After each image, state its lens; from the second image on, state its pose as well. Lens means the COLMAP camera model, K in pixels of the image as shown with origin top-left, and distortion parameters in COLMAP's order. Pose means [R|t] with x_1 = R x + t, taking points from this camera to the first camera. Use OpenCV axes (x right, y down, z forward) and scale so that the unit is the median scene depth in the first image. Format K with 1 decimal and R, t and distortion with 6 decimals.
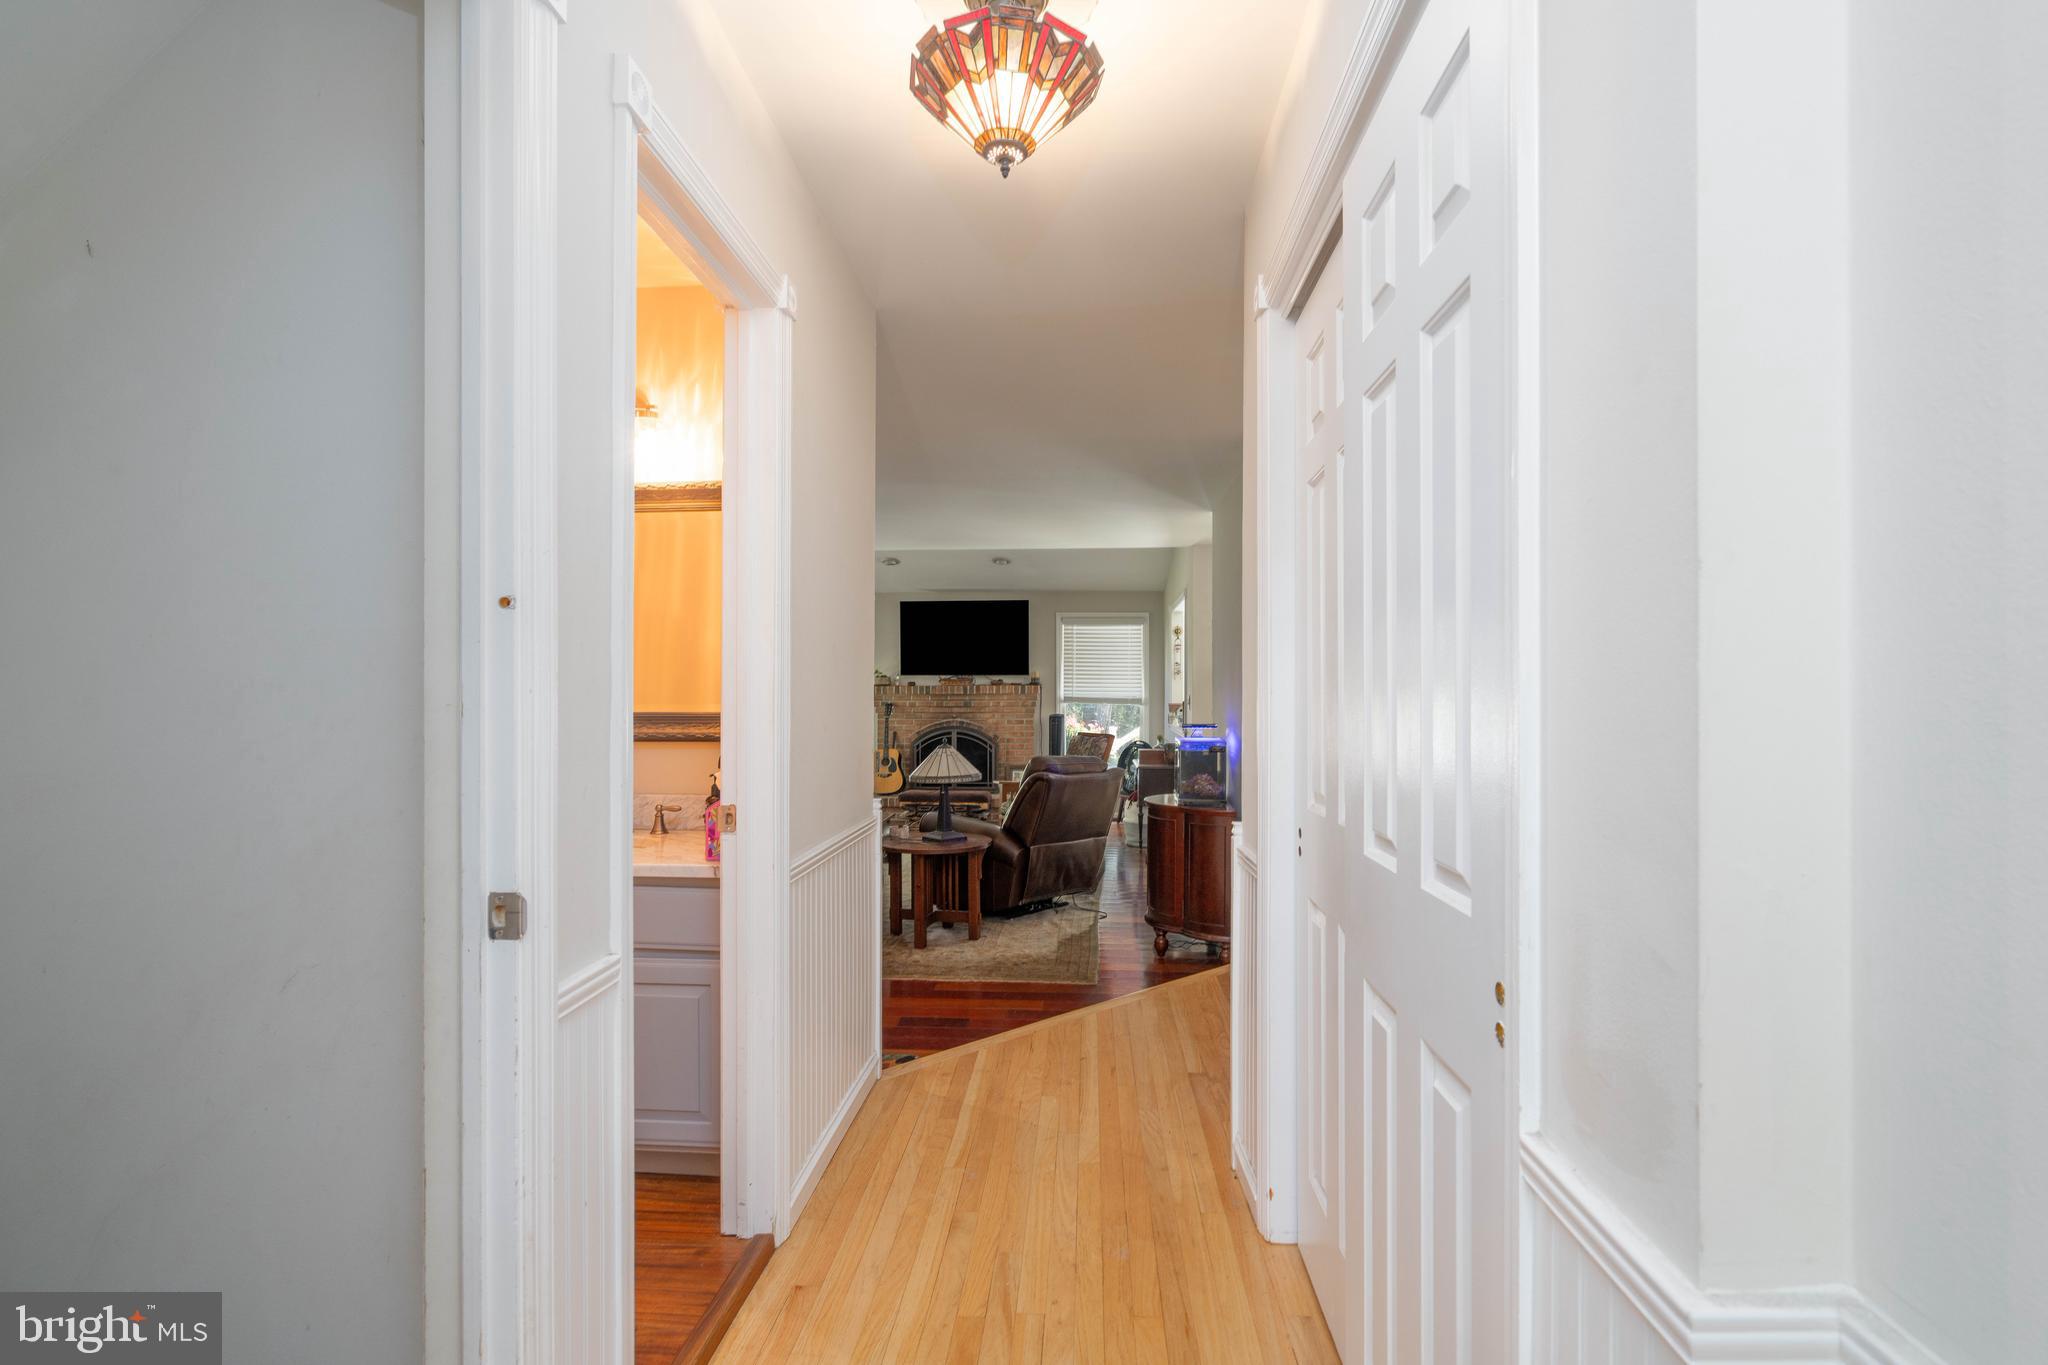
lens RADIAL K [[967.0, 0, 1030.2], [0, 967.0, 685.3], [0, 0, 1]] dist [-0.001837, -0.000052]
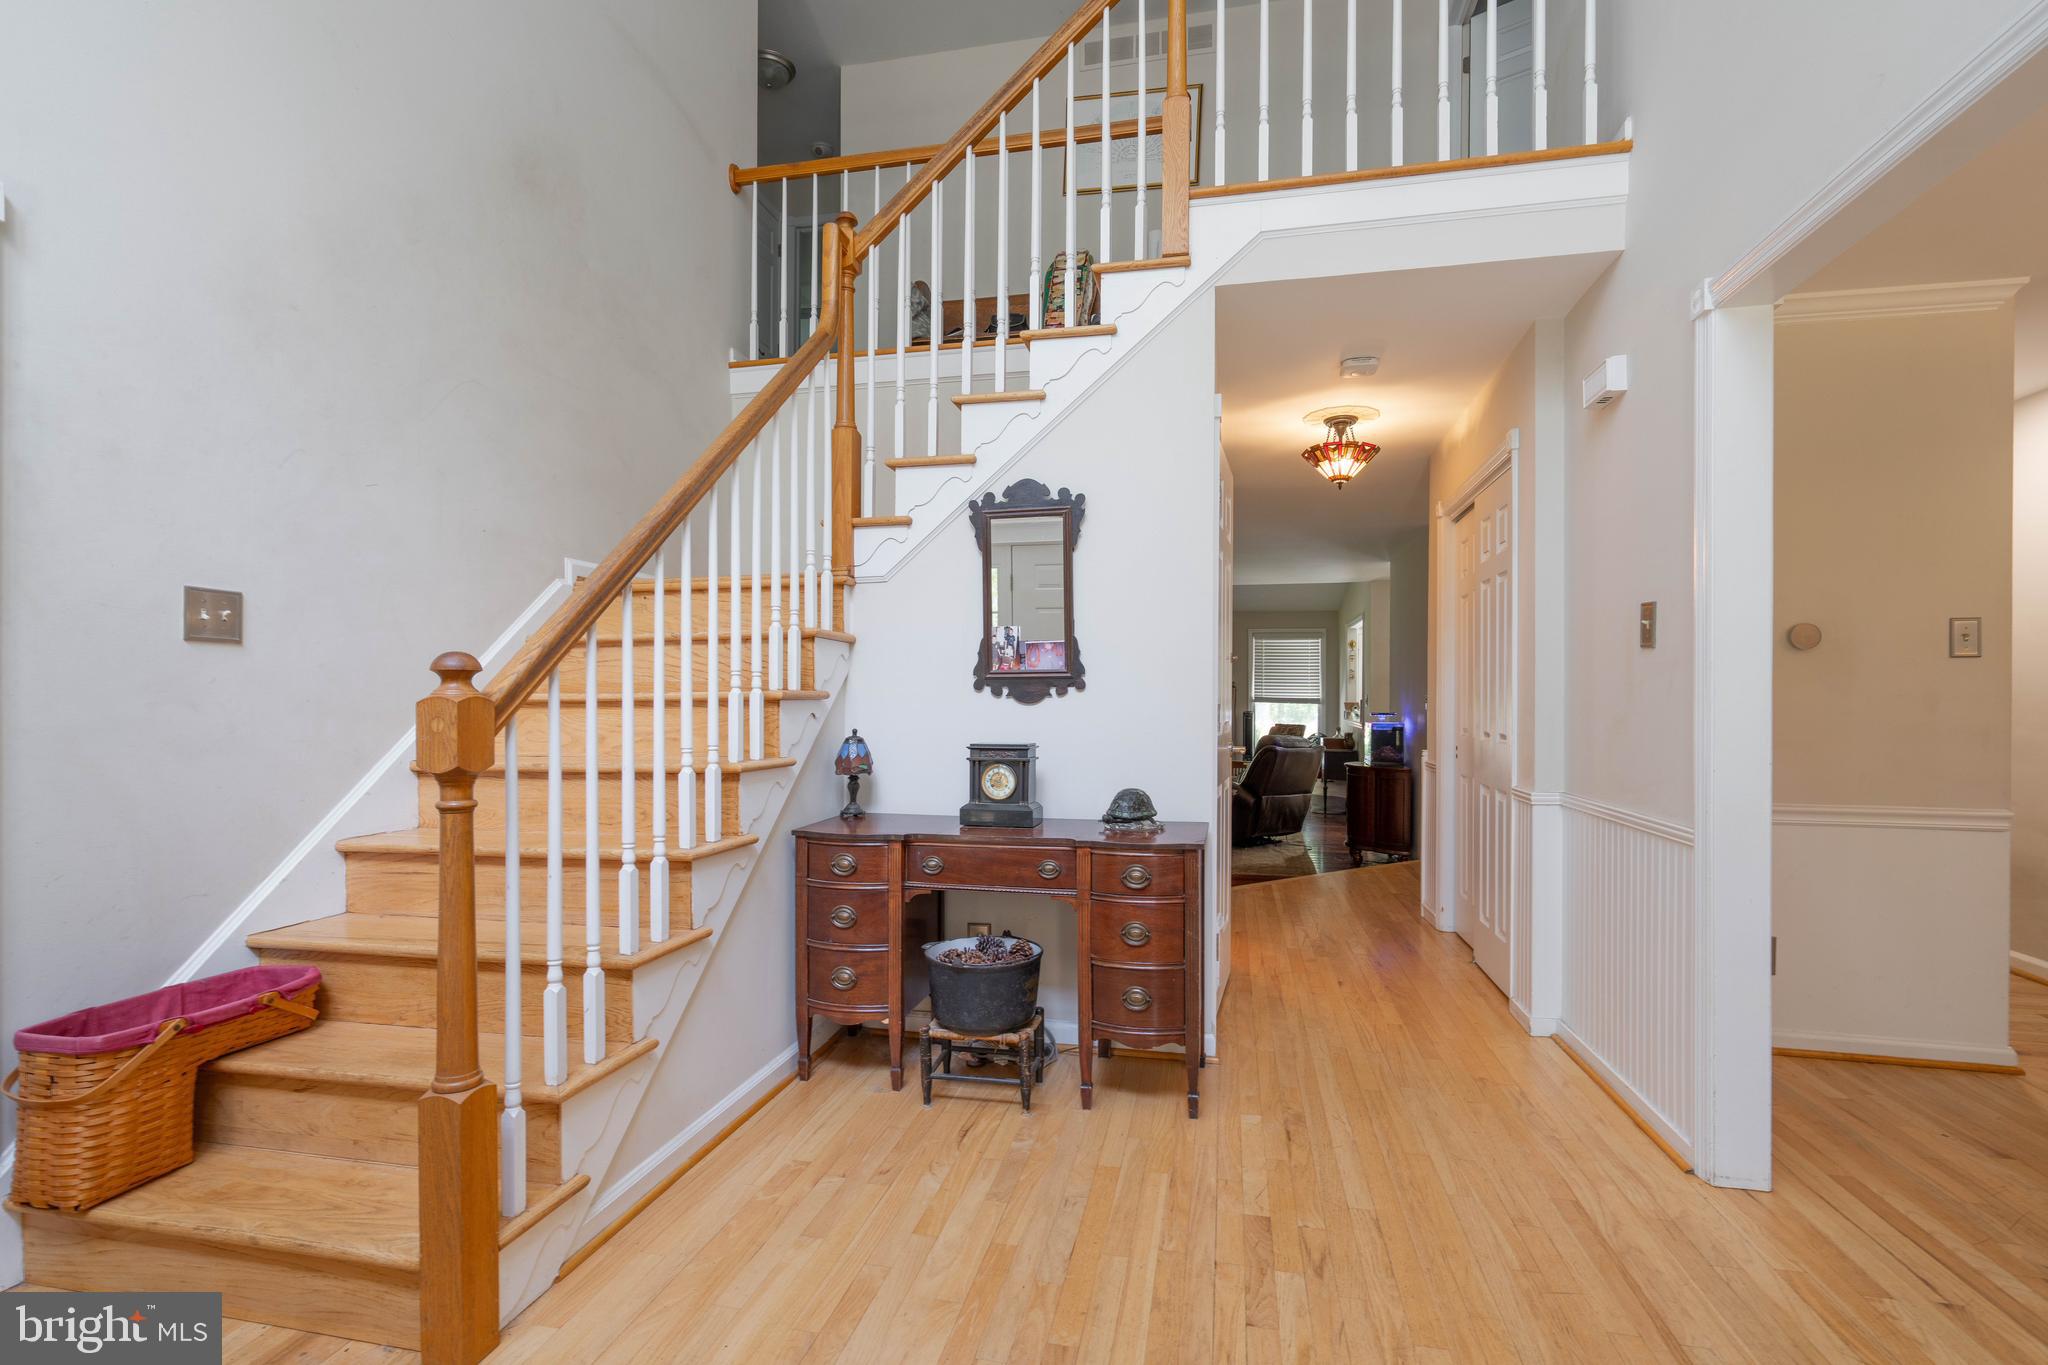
lens RADIAL K [[967.0, 0, 1020.3], [0, 967.0, 698.0], [0, 0, 1]] dist [-0.001837, -0.000052]
pose [[0.988545, 0.003230, -0.150893, -0.075025], [-0.002063, 0.999967, 0.007885, 0.003578], [0.150913, -0.007483, 0.988519, -0.267562]]
